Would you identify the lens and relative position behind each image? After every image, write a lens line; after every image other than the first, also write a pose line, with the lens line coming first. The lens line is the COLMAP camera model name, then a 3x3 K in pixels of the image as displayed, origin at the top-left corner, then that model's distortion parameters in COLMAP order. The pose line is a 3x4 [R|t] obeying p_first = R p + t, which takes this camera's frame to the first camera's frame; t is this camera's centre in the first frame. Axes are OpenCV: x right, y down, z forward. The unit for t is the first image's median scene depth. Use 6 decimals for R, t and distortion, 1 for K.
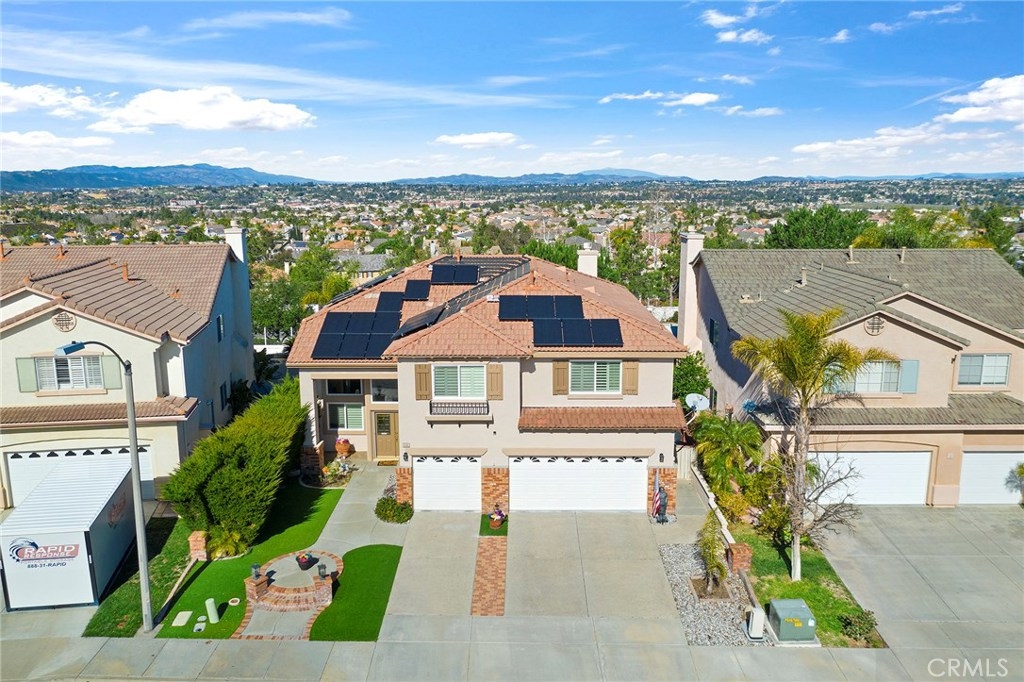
lens RADIAL K [[814.3, 0, 512.0], [0, 814.3, 341.0], [0, 0, 1]] dist [-0.007531, -0.003588]
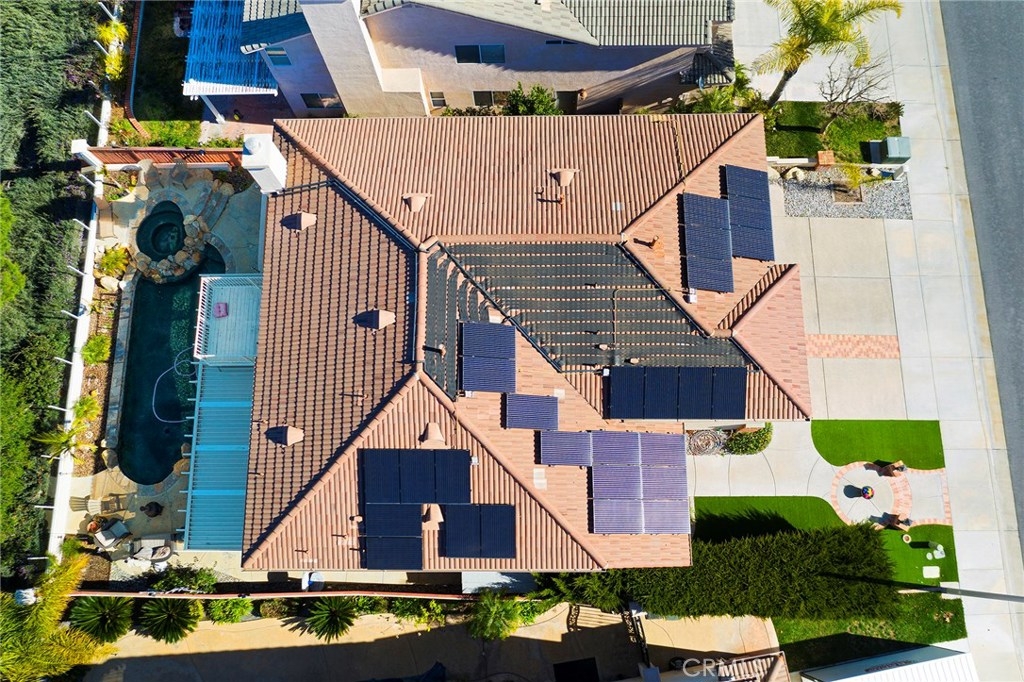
lens RADIAL K [[814.3, 0, 512.0], [0, 814.3, 341.0], [0, 0, 1]] dist [-0.007531, -0.003588]
pose [[-0.006656, -0.972062, 0.234630, -0.271792], [0.229038, 0.226916, 0.946599, -0.905057], [-0.973395, 0.060040, 0.221129, 1.060508]]
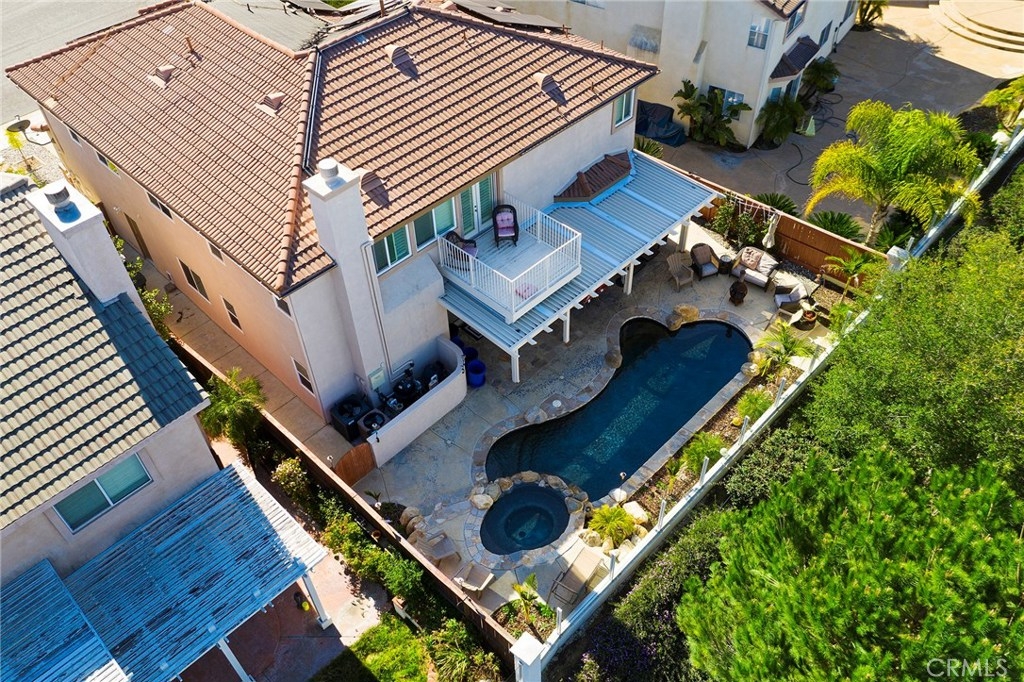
lens RADIAL K [[814.3, 0, 512.0], [0, 814.3, 341.0], [0, 0, 1]] dist [-0.007531, -0.003588]
pose [[-0.692134, 0.529888, -0.490070, 0.433390], [-0.118819, 0.586071, 0.801500, -0.650736], [0.711921, 0.612975, -0.342679, 1.928443]]
